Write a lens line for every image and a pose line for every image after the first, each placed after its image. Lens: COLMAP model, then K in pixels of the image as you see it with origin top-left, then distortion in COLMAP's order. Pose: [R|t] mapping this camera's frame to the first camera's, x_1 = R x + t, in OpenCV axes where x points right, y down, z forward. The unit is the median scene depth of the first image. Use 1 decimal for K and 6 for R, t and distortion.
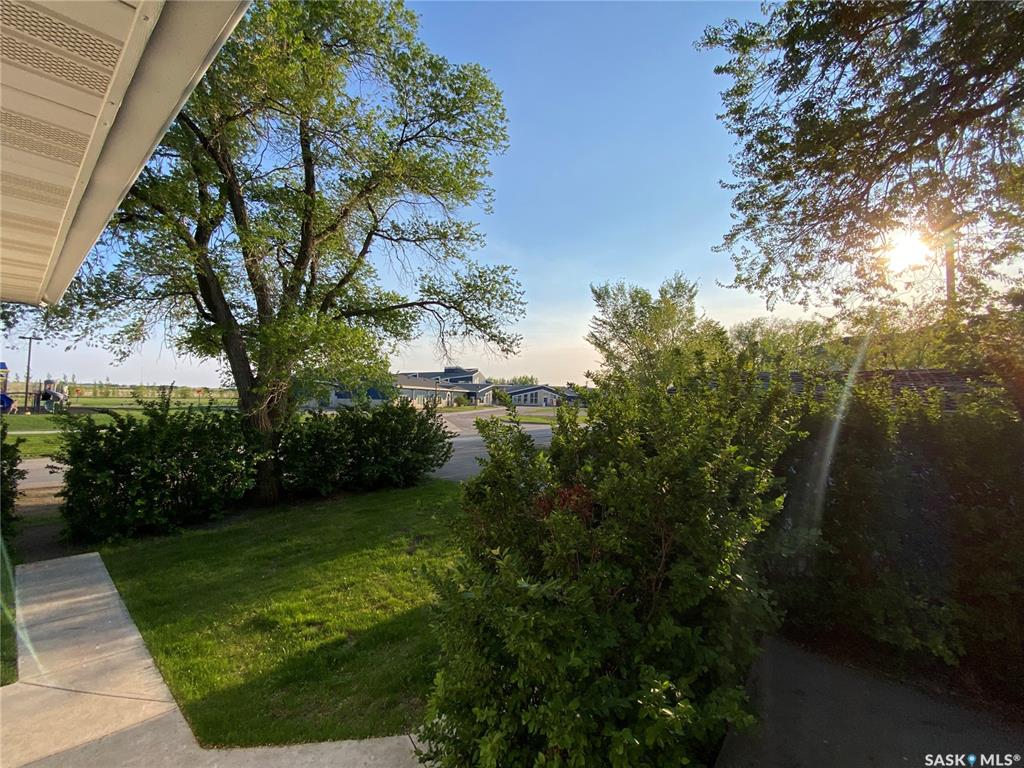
lens RADIAL K [[415.8, 0, 512.0], [0, 415.8, 384.0], [0, 0, 1]] dist [0.041761, -0.033347]
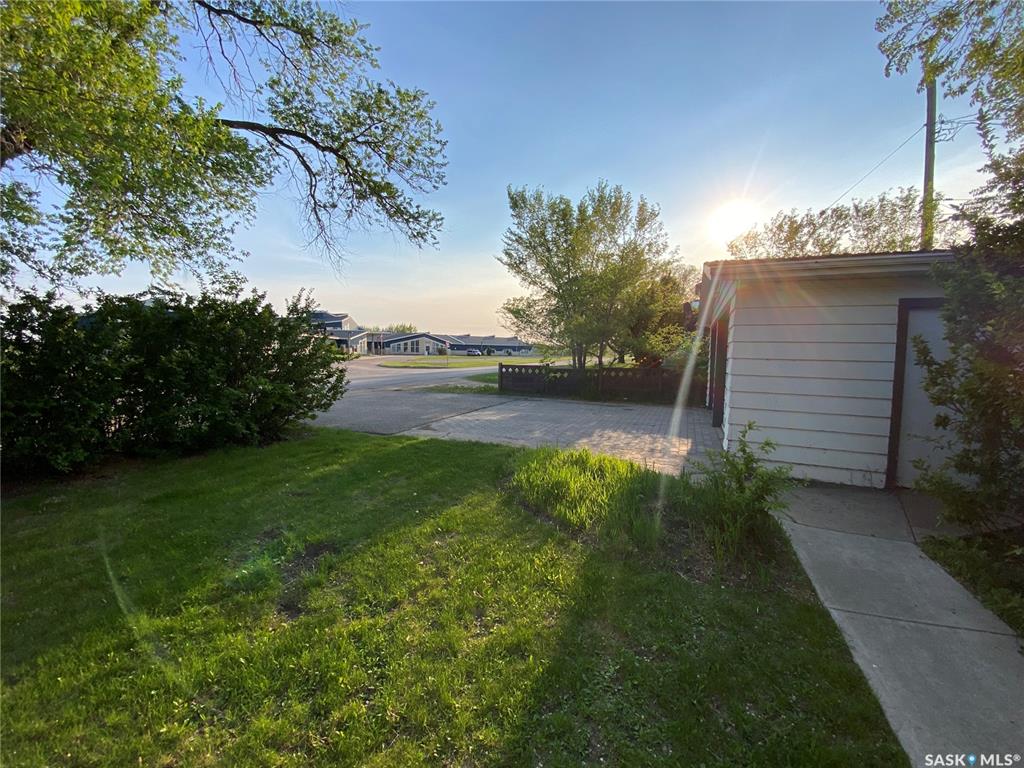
lens RADIAL K [[415.8, 0, 512.0], [0, 415.8, 384.0], [0, 0, 1]] dist [0.041761, -0.033347]
pose [[0.956661, -0.032407, 0.289396, -0.076589], [-0.000323, 0.993670, 0.112339, 0.082426], [-0.291205, -0.107564, 0.950594, 0.298290]]
